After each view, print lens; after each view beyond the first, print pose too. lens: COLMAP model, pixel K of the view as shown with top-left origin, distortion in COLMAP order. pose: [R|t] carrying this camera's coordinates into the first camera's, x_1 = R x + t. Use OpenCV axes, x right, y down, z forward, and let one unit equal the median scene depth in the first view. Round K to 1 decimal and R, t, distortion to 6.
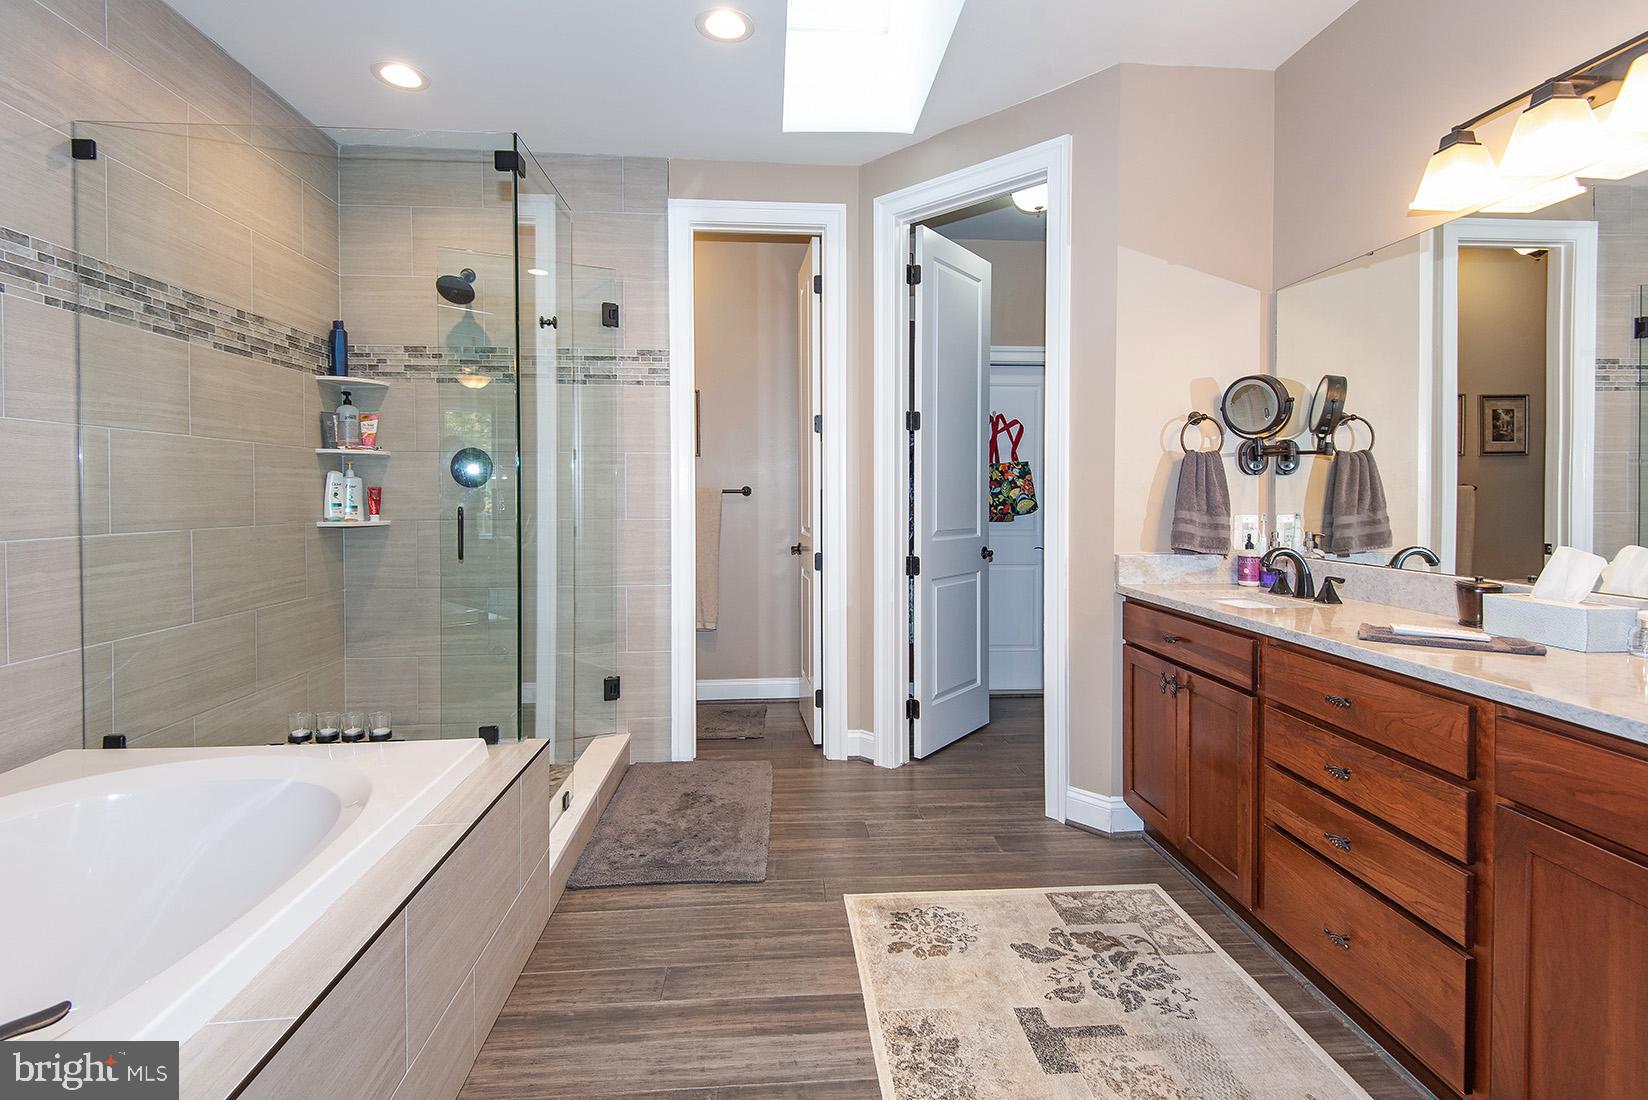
lens RADIAL K [[766.5, 0, 898.3], [0, 766.5, 526.4], [0, 0, 1]] dist [-0.000162, 0.000747]
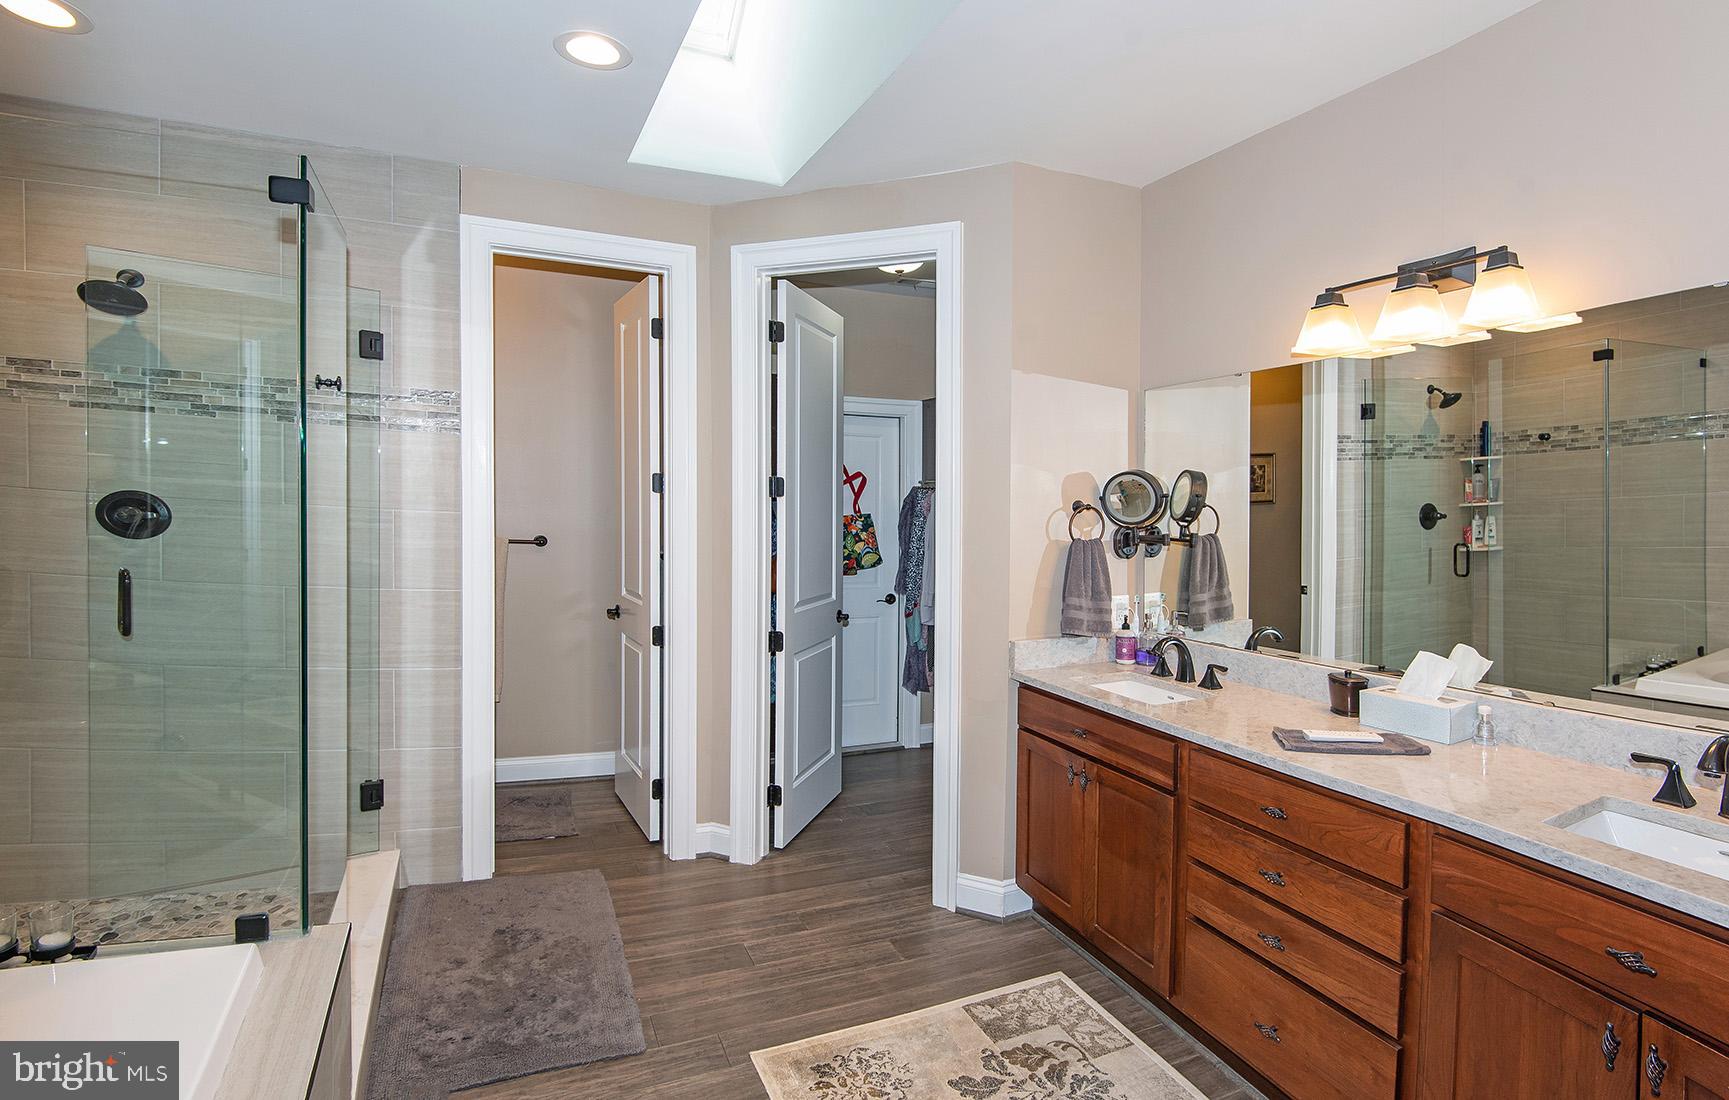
lens RADIAL K [[779.7, 0, 916.0], [0, 779.7, 507.5], [0, 0, 1]] dist [0.008871, -0.000317]
pose [[0.951844, 0.000422, 0.306583, -0.150924], [0.011001, 0.999308, -0.035530, -0.103636], [-0.306386, 0.037192, 0.951181, 0.053135]]
